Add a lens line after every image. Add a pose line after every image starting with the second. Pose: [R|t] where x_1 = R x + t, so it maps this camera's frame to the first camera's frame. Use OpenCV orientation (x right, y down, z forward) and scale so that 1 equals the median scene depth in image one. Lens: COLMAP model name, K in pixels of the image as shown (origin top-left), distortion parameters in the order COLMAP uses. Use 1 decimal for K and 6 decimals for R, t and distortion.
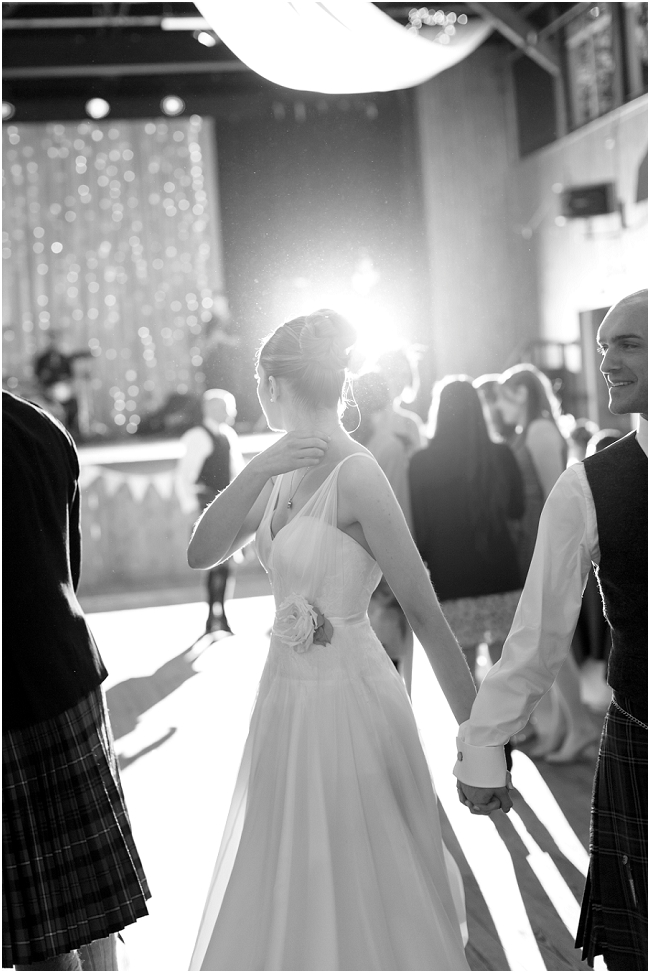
lens RADIAL K [[1502.4, 0, 293.7], [0, 1502.4, 484.4], [0, 0, 1]] dist [-0.009076, 0.012115]
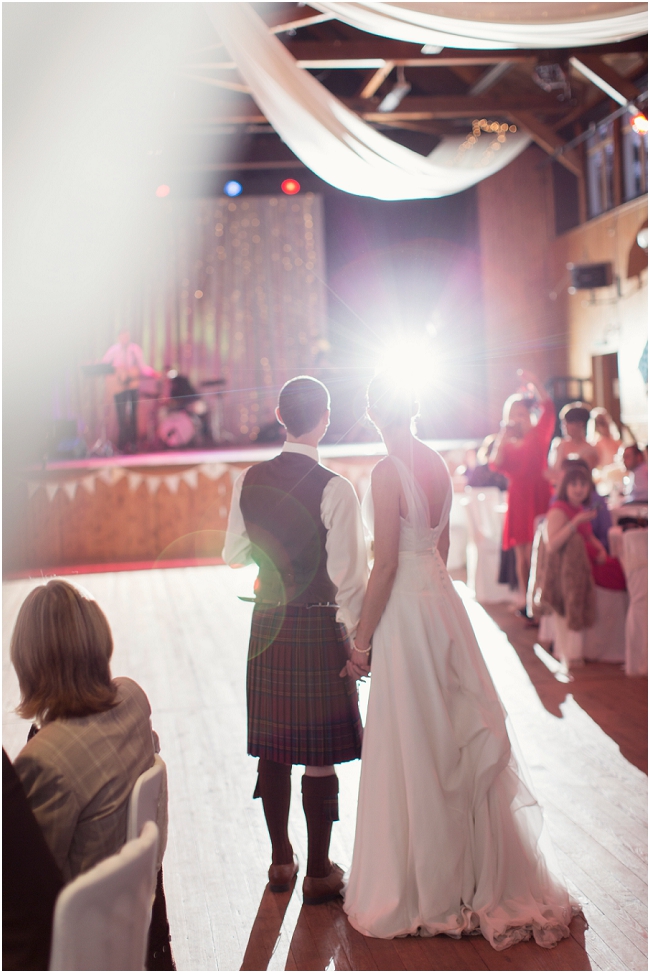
lens RADIAL K [[1403.5, 0, 325.0], [0, 1403.5, 486.5], [0, 0, 1]] dist [-0.002386, 0.006873]
pose [[0.997786, 0.025697, -0.061333, 0.028064], [-0.025783, 0.999667, -0.000599, 0.004649], [0.061298, 0.002179, 0.998117, -0.192928]]
